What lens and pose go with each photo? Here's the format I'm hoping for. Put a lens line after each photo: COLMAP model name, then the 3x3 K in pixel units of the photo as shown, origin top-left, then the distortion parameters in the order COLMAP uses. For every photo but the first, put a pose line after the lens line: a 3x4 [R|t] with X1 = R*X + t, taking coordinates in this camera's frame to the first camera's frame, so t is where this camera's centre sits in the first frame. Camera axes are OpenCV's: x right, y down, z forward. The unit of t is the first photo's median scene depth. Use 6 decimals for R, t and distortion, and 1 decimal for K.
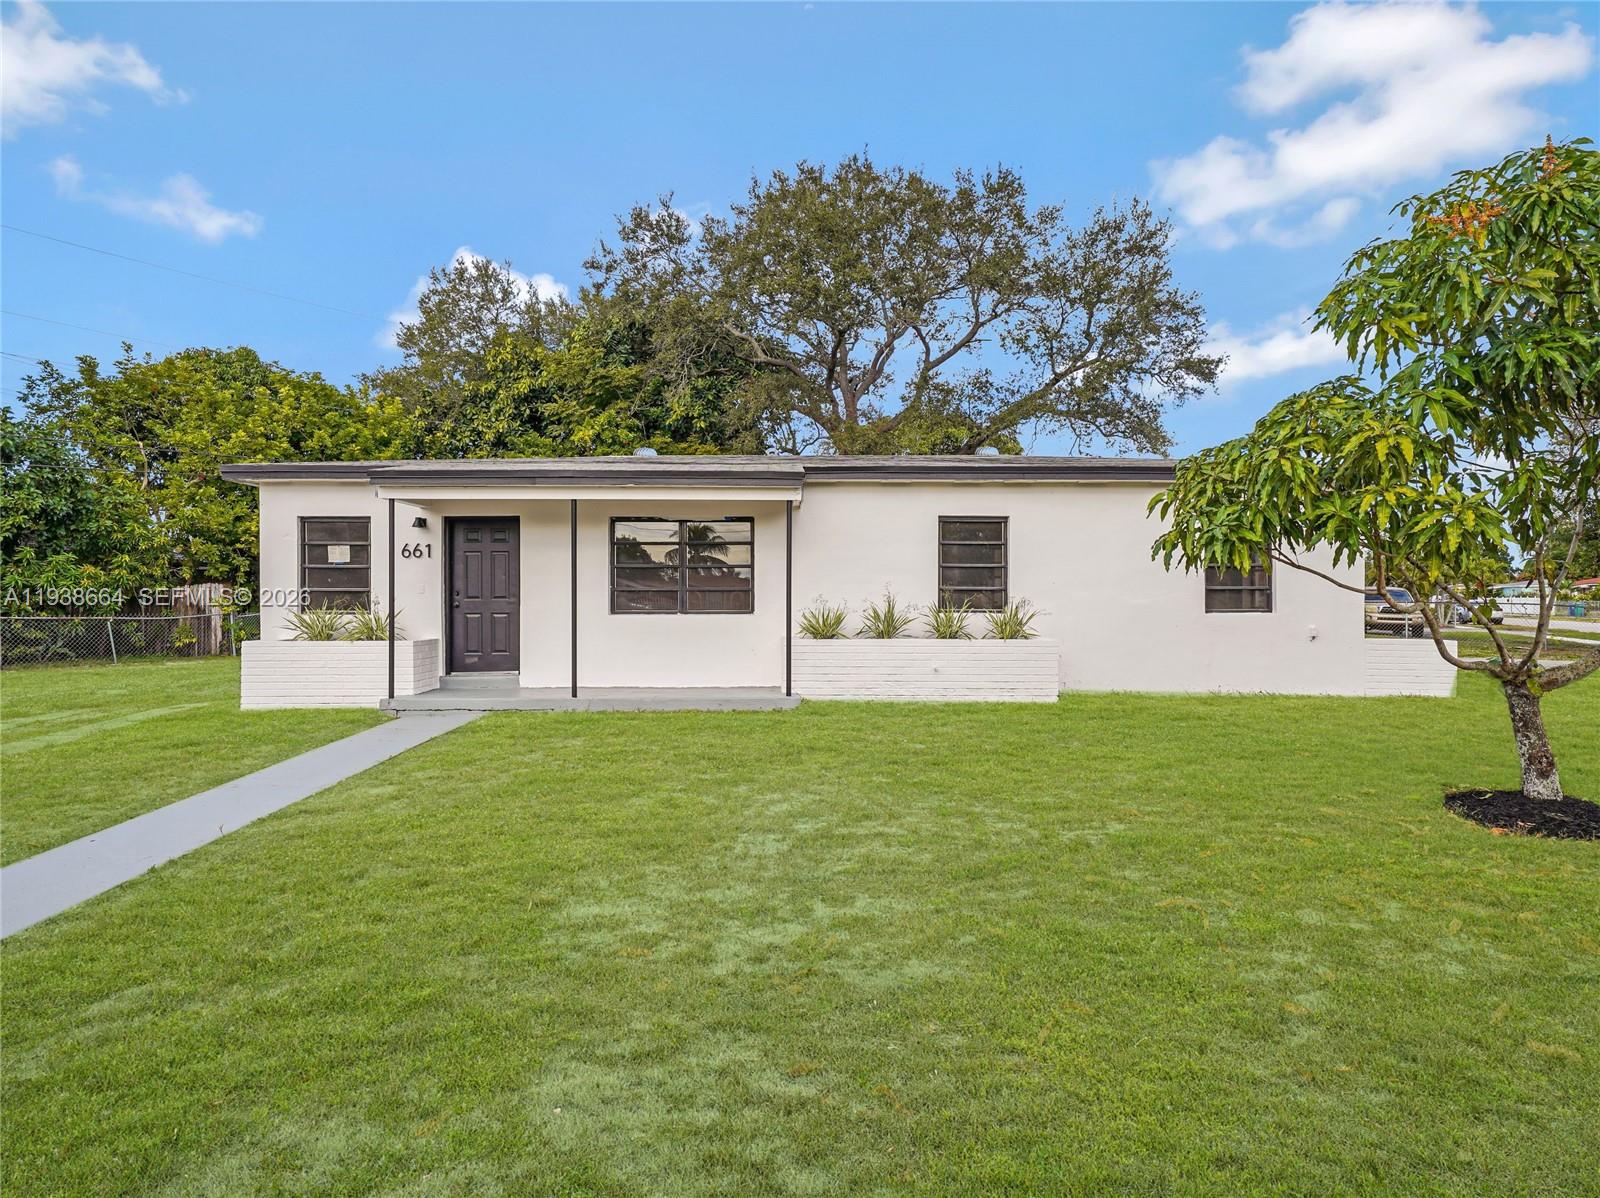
lens RADIAL K [[903.1, 0, 803.0], [0, 903.1, 597.3], [0, 0, 1]] dist [-0.001825, -0.000228]
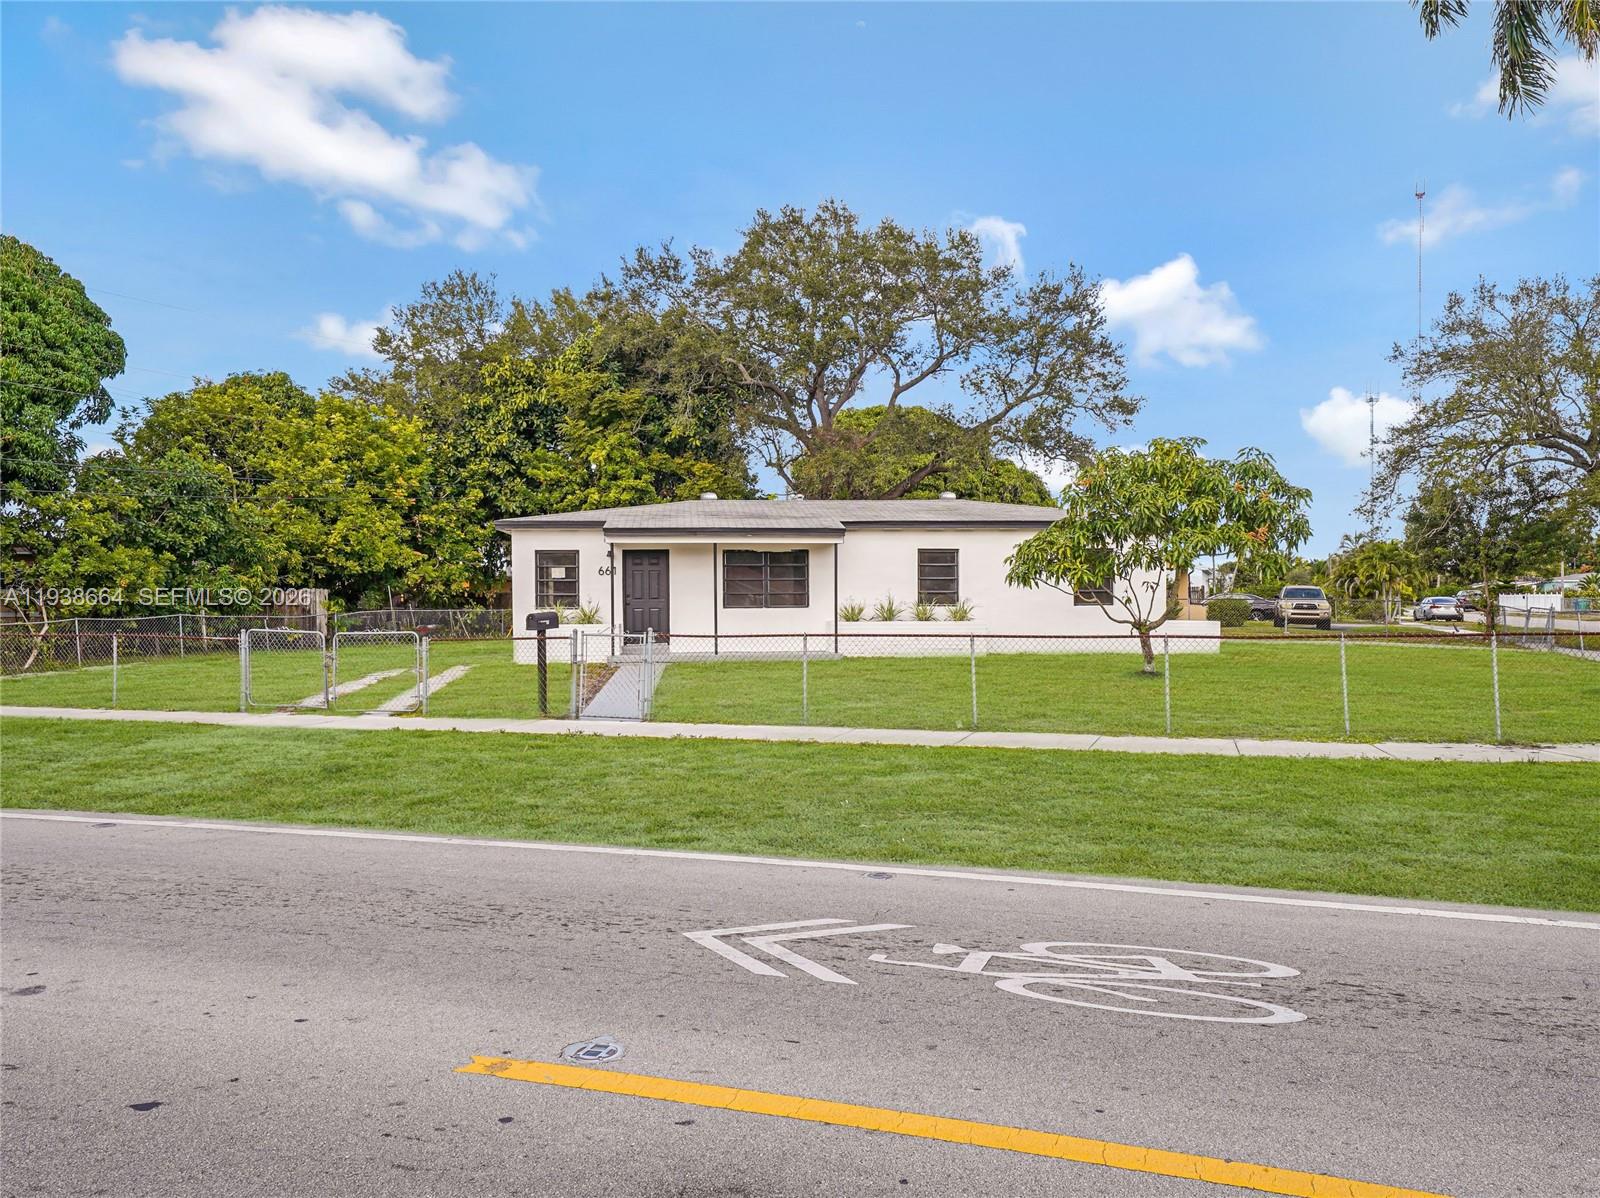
lens RADIAL K [[1115.2, 0, 798.4], [0, 1115.2, 601.8], [0, 0, 1]] dist [0.005628, 0.001104]
pose [[0.998163, -0.004663, 0.060403, -0.159284], [0.004416, 0.999981, 0.004214, -0.000850], [-0.060422, -0.003939, 0.998165, -0.853431]]
